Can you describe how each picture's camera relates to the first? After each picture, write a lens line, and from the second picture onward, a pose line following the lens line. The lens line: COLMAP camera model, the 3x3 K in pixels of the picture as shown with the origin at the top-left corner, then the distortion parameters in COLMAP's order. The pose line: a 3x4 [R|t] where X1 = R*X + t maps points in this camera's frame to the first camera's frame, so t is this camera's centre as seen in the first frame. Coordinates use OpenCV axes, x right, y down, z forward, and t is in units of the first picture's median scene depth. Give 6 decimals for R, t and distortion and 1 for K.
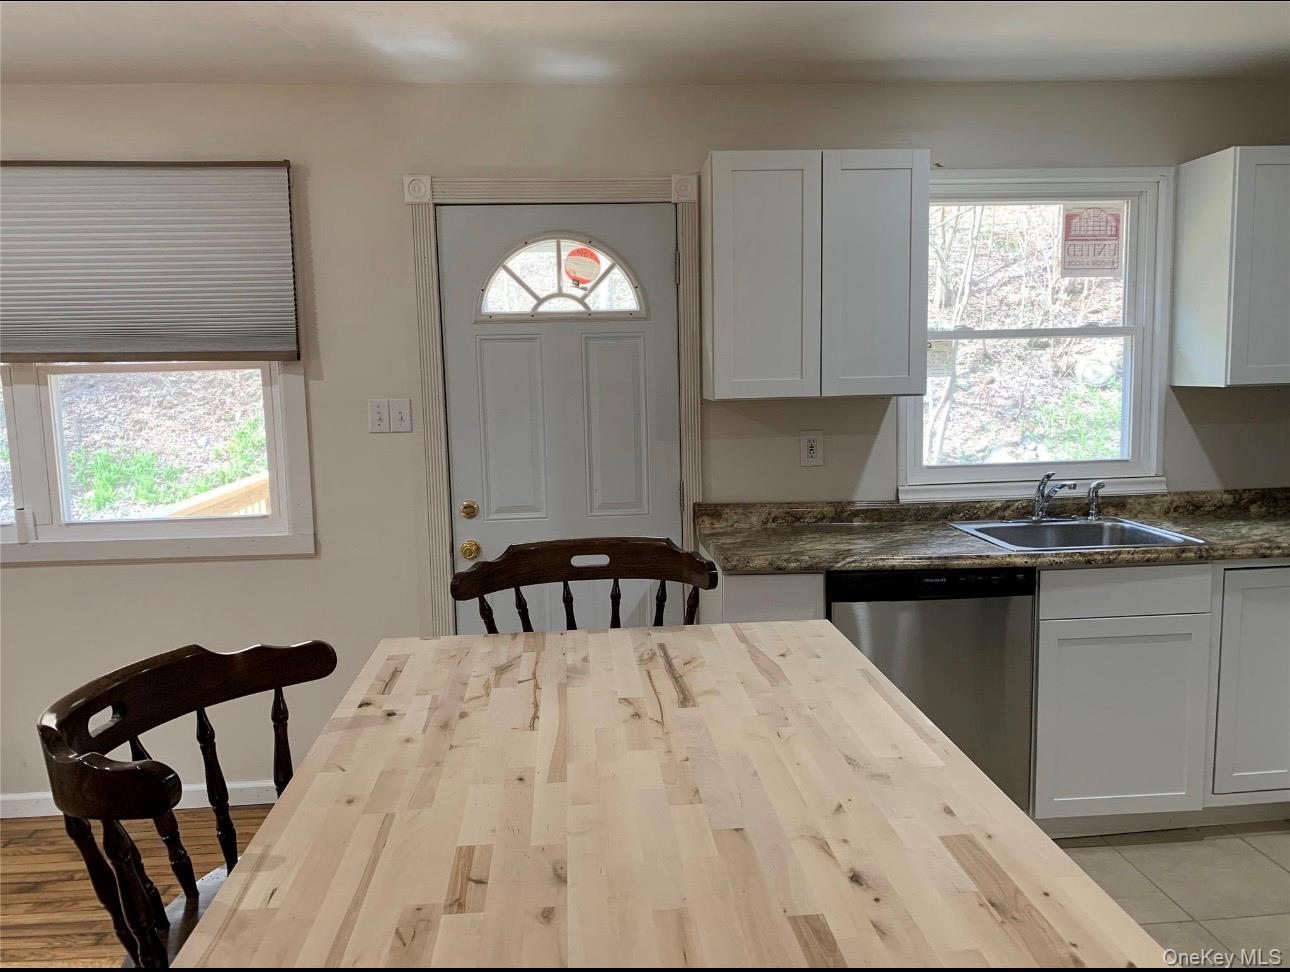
lens RADIAL K [[963.0, 0, 667.6], [0, 963.0, 482.3], [0, 0, 1]] dist [0.084878, -0.115751]
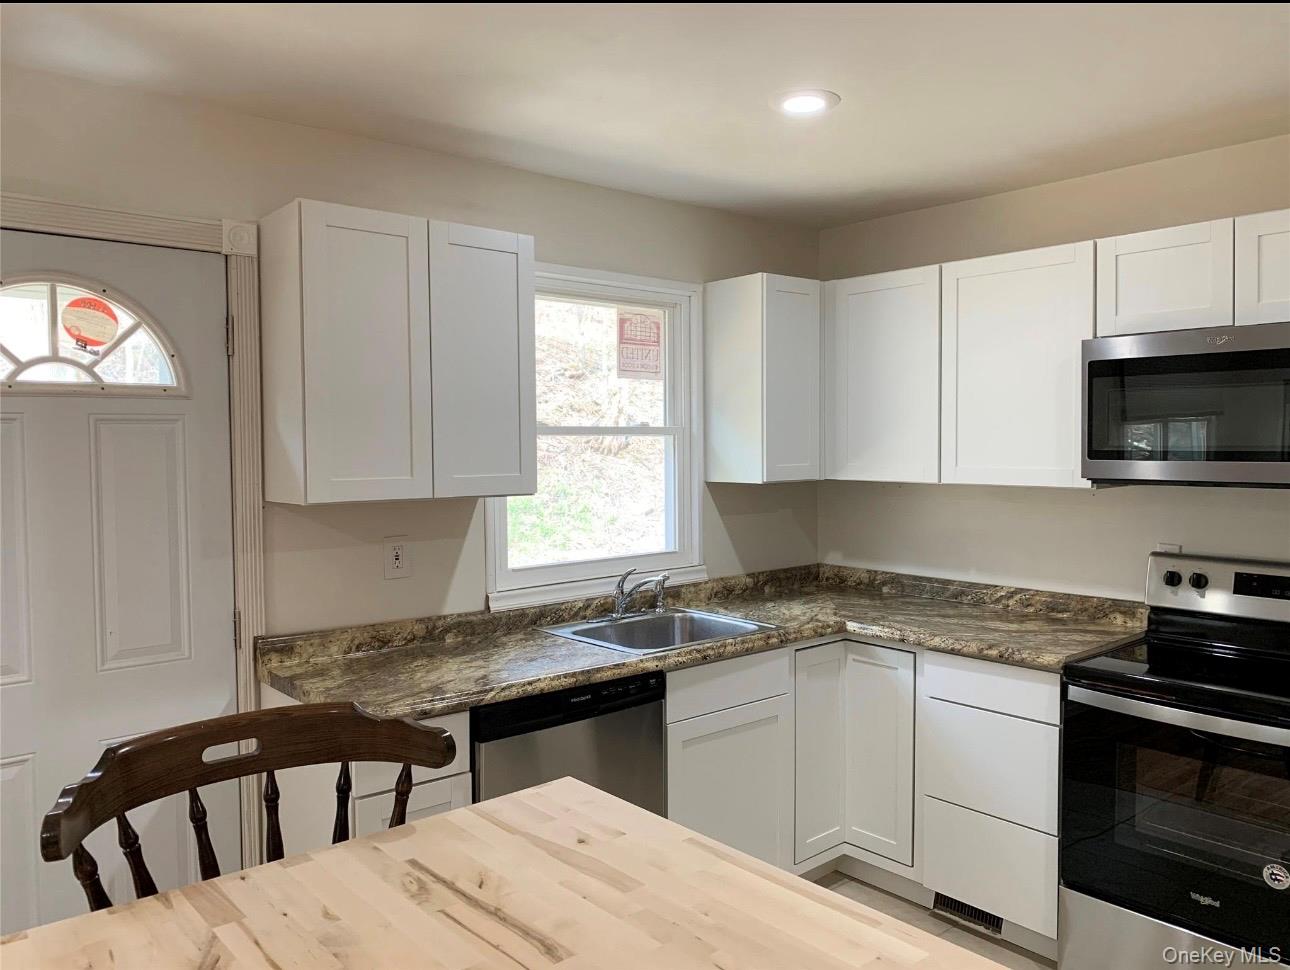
lens RADIAL K [[963.0, 0, 667.6], [0, 963.0, 481.3], [0, 0, 1]] dist [0.084878, -0.115751]
pose [[0.810102, -0.006495, 0.586253, -0.166697], [0.057770, 0.995957, -0.068796, -0.030837], [-0.583436, 0.089599, 0.807202, 0.174246]]
